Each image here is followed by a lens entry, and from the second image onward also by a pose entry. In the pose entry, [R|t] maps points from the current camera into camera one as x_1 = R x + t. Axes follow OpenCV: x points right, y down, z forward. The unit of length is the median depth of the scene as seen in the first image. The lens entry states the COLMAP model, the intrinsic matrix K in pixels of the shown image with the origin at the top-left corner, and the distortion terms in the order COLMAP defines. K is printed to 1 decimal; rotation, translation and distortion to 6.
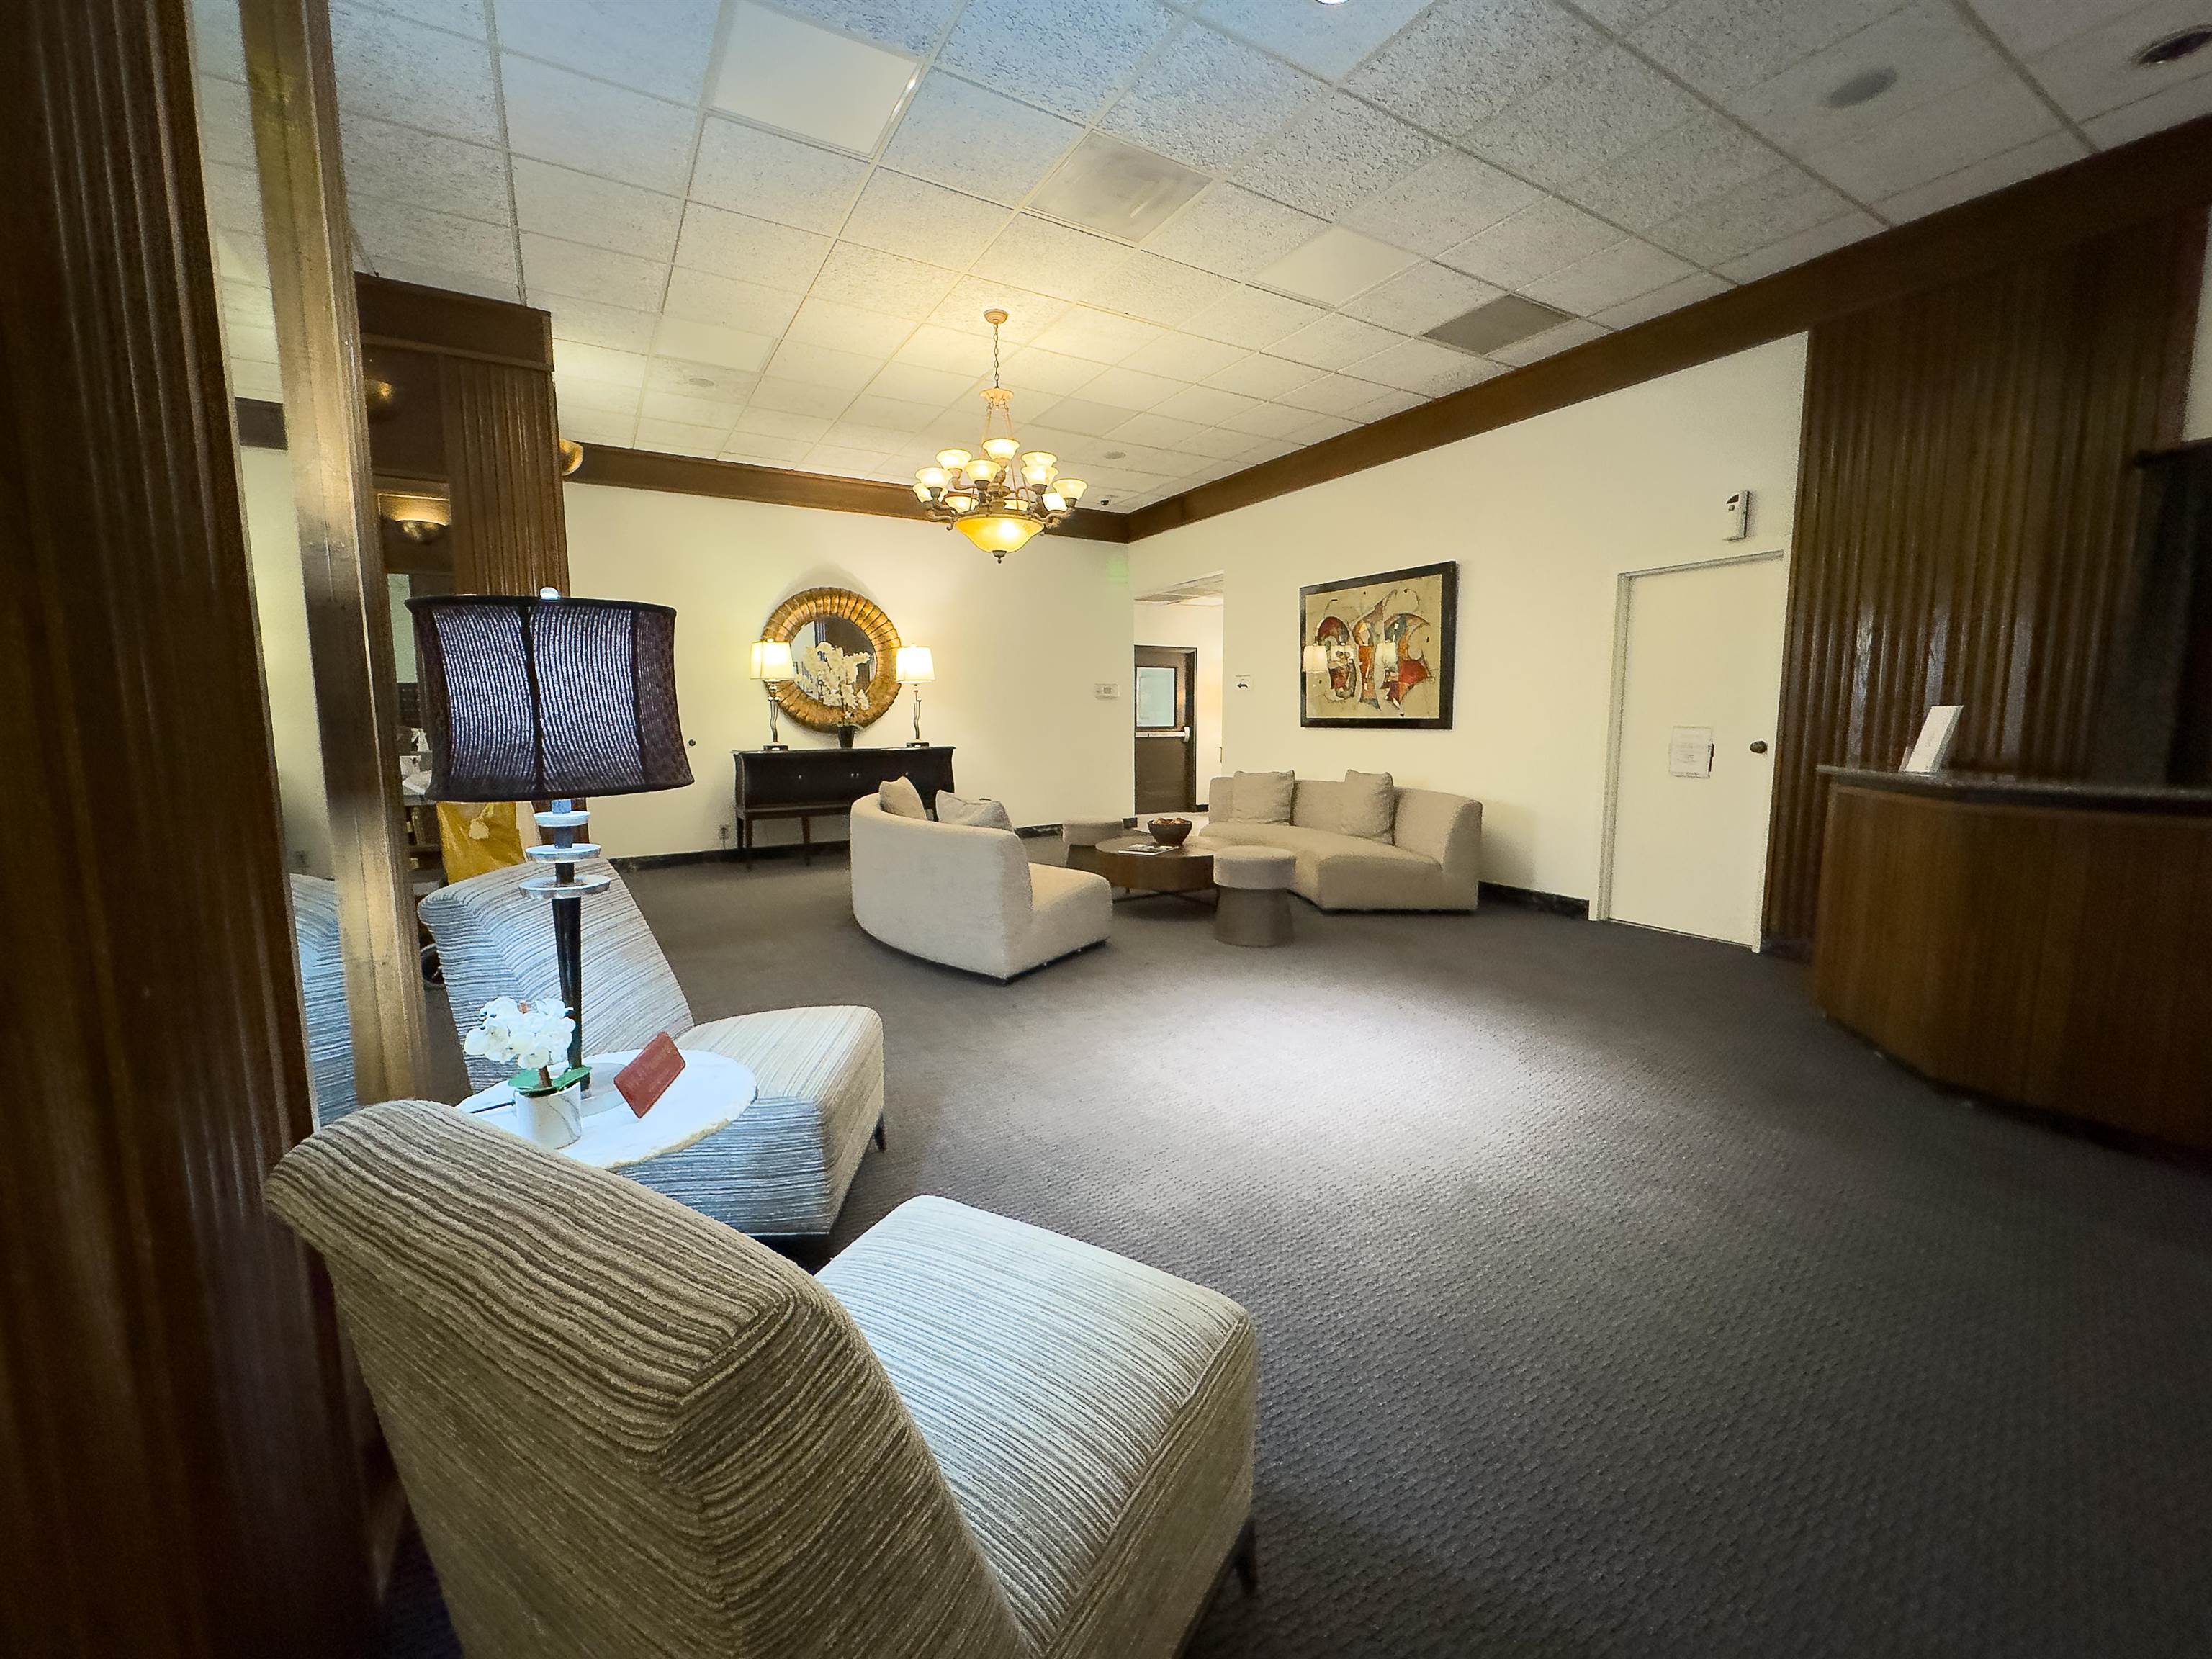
lens RADIAL K [[905.2, 0, 1115.4], [0, 905.2, 826.2], [0, 0, 1]] dist [-0.000604, -0.000396]
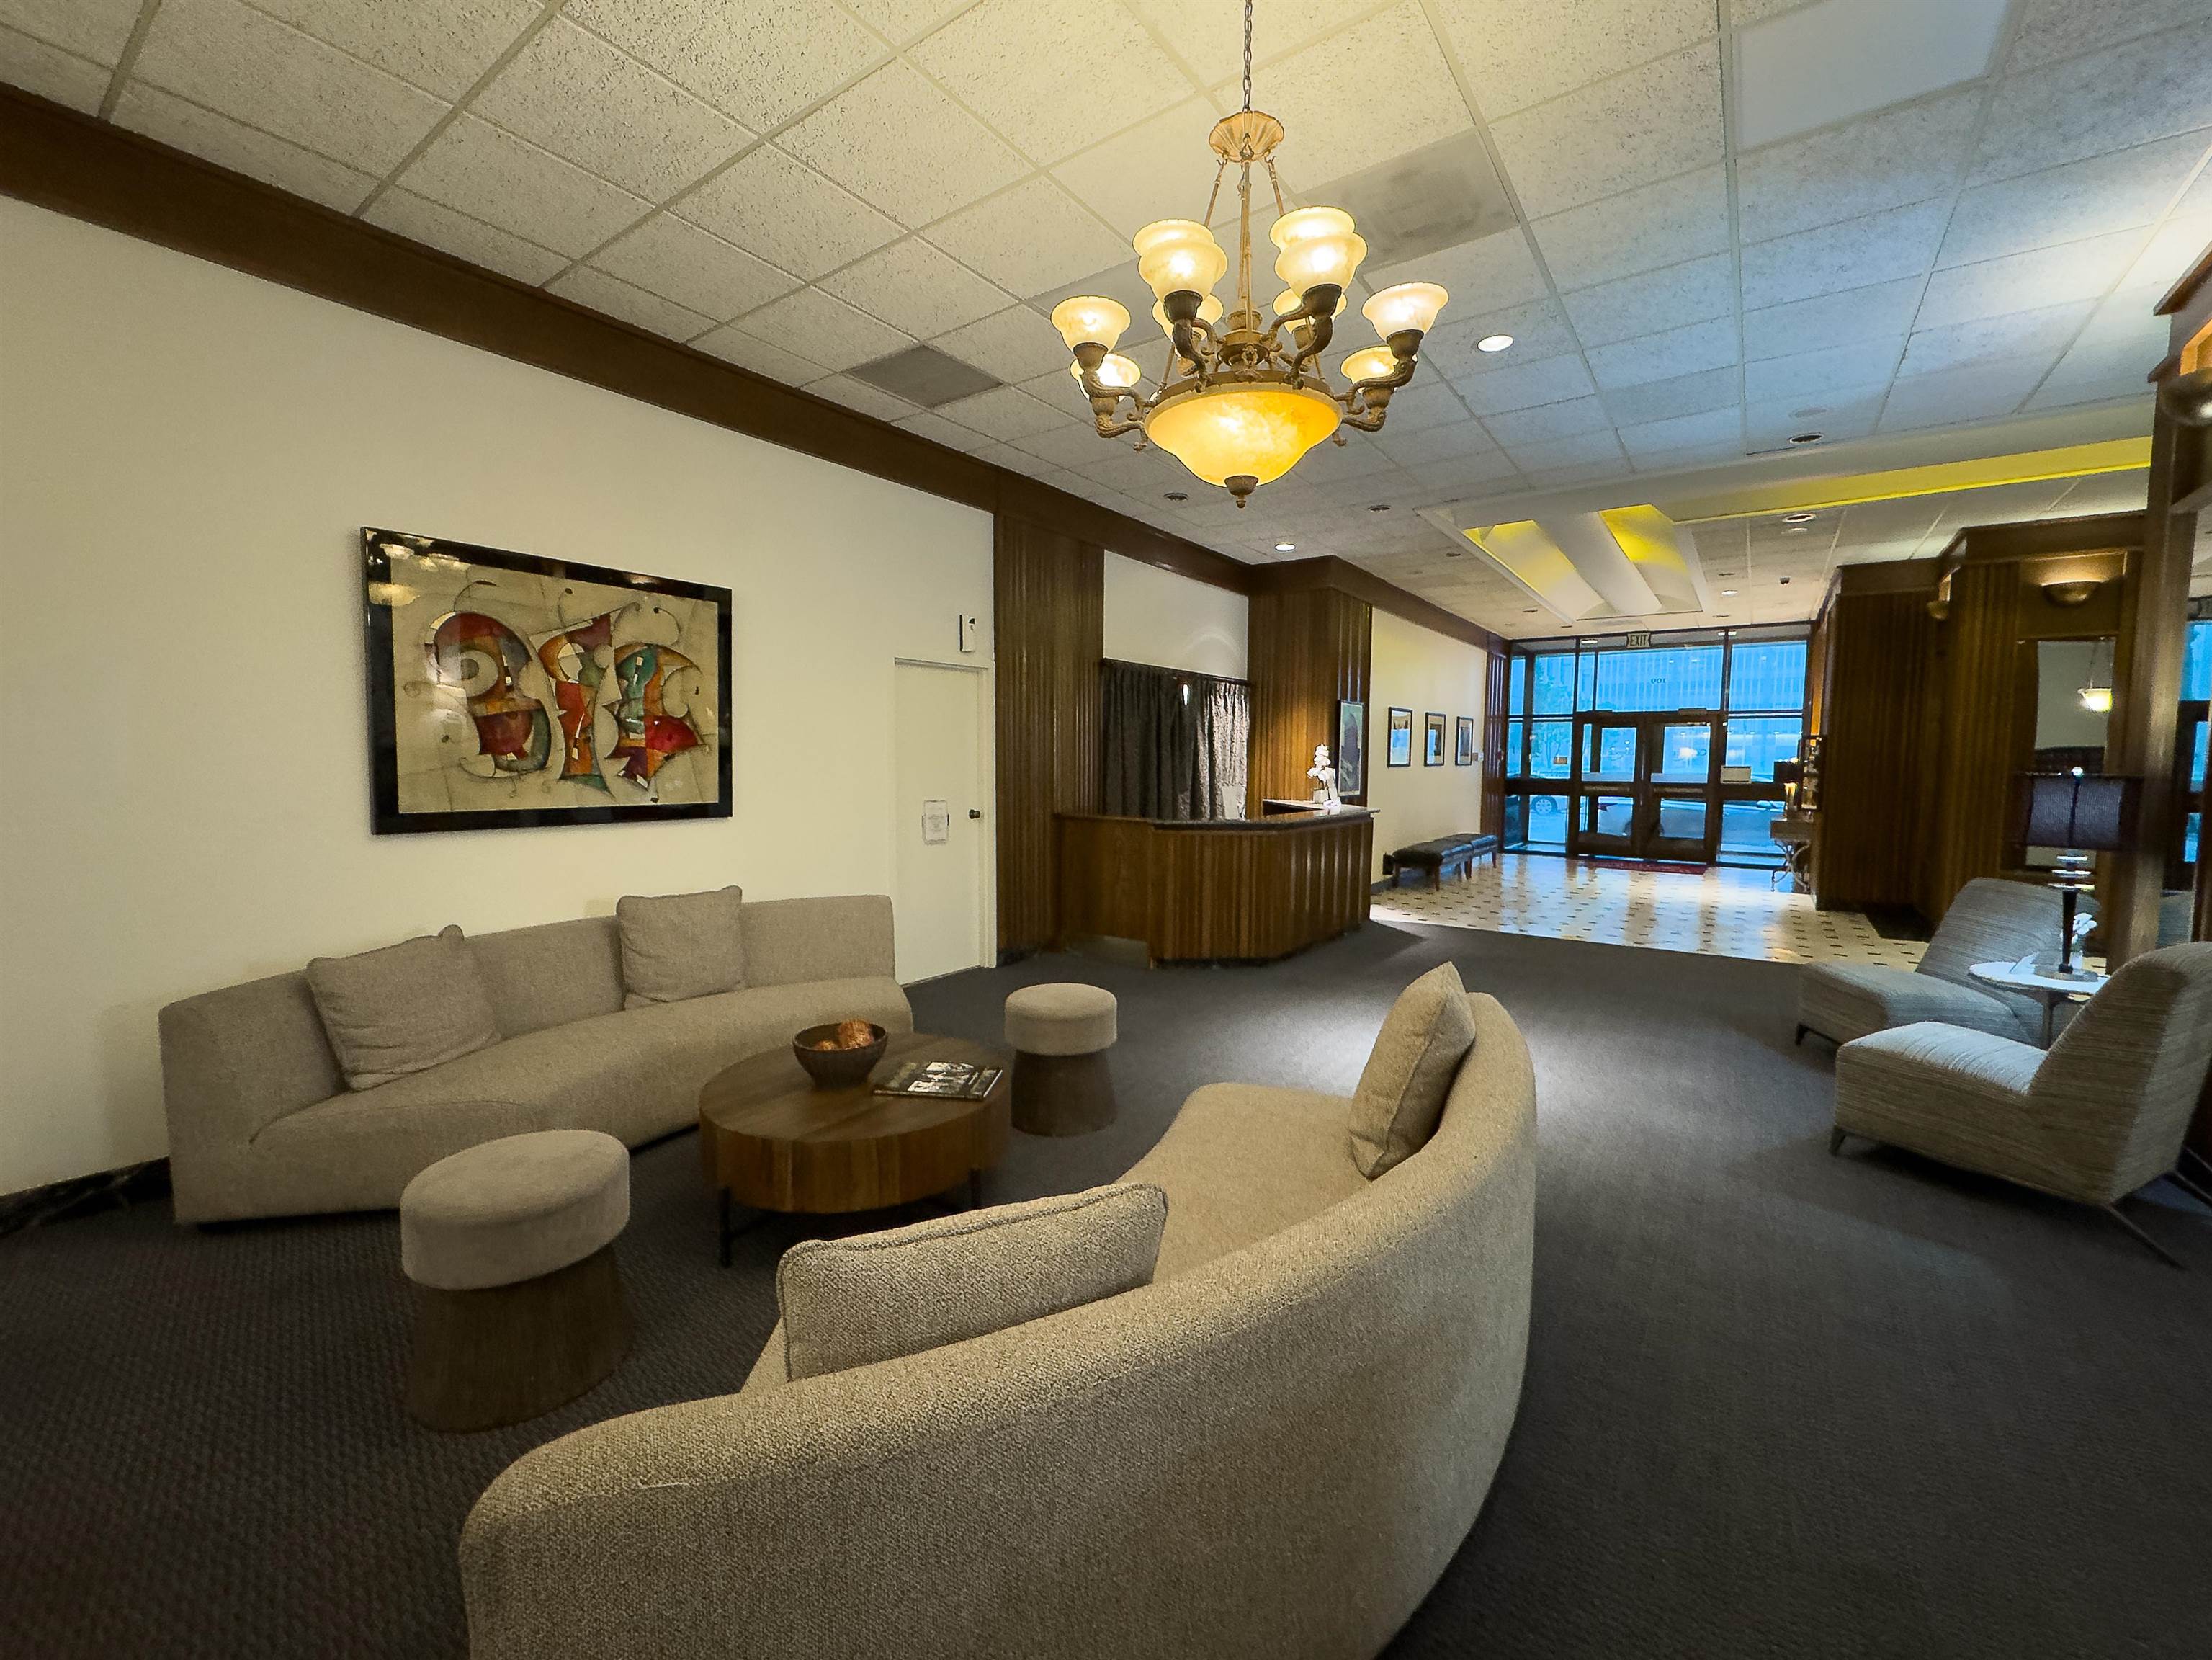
lens RADIAL K [[922.2, 0, 1106.0], [0, 922.2, 830.0], [0, 0, 1]] dist [-0.000415, 0.000063]
pose [[-0.397267, -0.074240, 0.914695, -0.449358], [0.102769, 0.986854, 0.124731, -0.162436], [-0.911931, 0.143553, -0.384415, 1.038666]]
